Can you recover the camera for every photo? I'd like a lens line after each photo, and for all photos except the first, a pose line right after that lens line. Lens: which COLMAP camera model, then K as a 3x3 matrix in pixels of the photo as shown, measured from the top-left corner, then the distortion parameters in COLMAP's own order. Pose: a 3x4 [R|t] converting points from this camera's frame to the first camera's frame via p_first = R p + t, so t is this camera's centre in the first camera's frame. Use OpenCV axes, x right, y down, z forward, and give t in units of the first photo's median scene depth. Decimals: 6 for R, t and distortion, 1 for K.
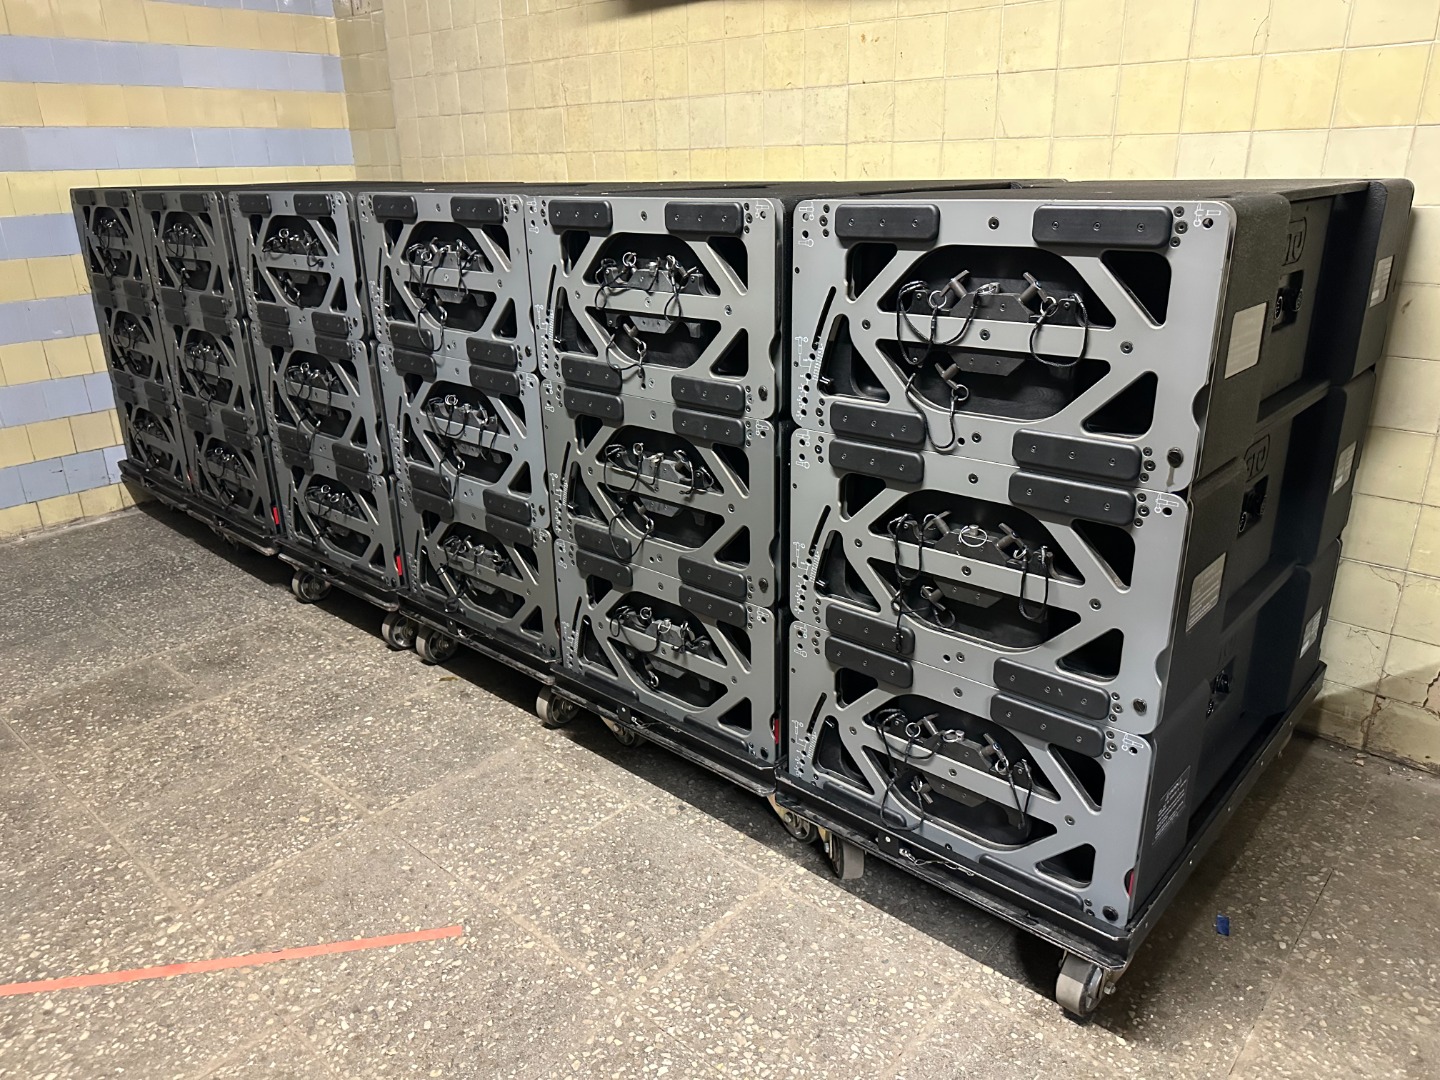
lens RADIAL K [[1011.9, 0, 711.4], [0, 1011.9, 542.4], [0, 0, 1]] dist [-0.003523, -0.004952]
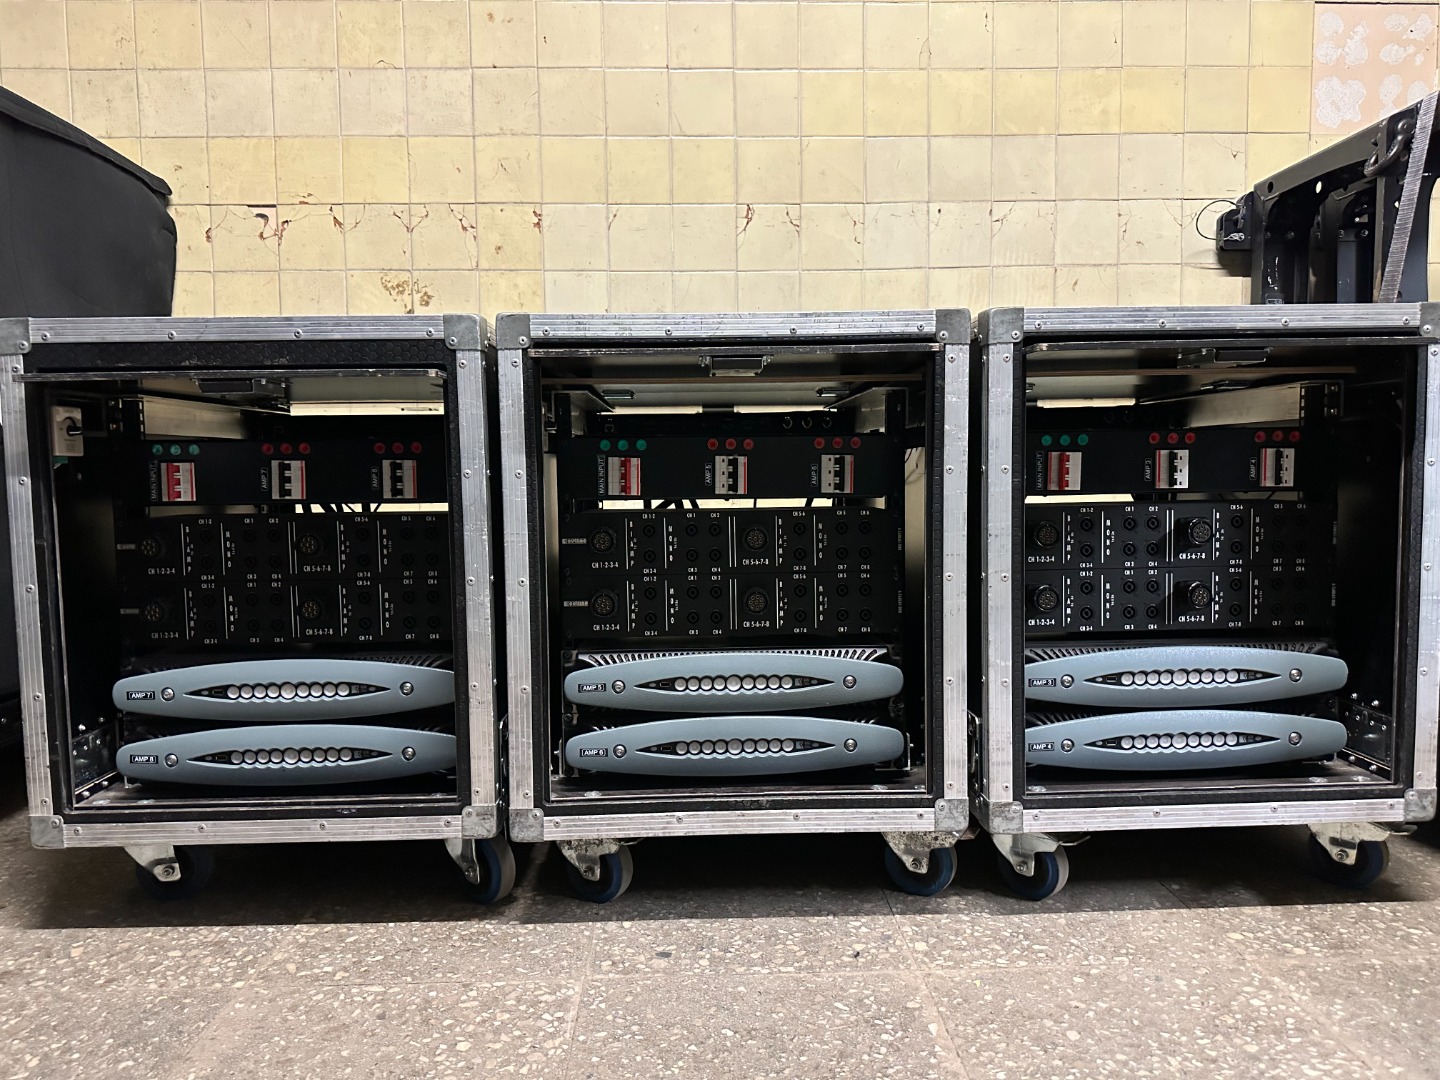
lens RADIAL K [[1011.9, 0, 726.4], [0, 1011.9, 547.7], [0, 0, 1]] dist [-0.003523, -0.004952]
pose [[0.723228, -0.037481, 0.689592, -0.307756], [0.240778, 0.949558, -0.200911, 0.141033], [-0.647277, 0.311343, 0.695771, 0.422292]]
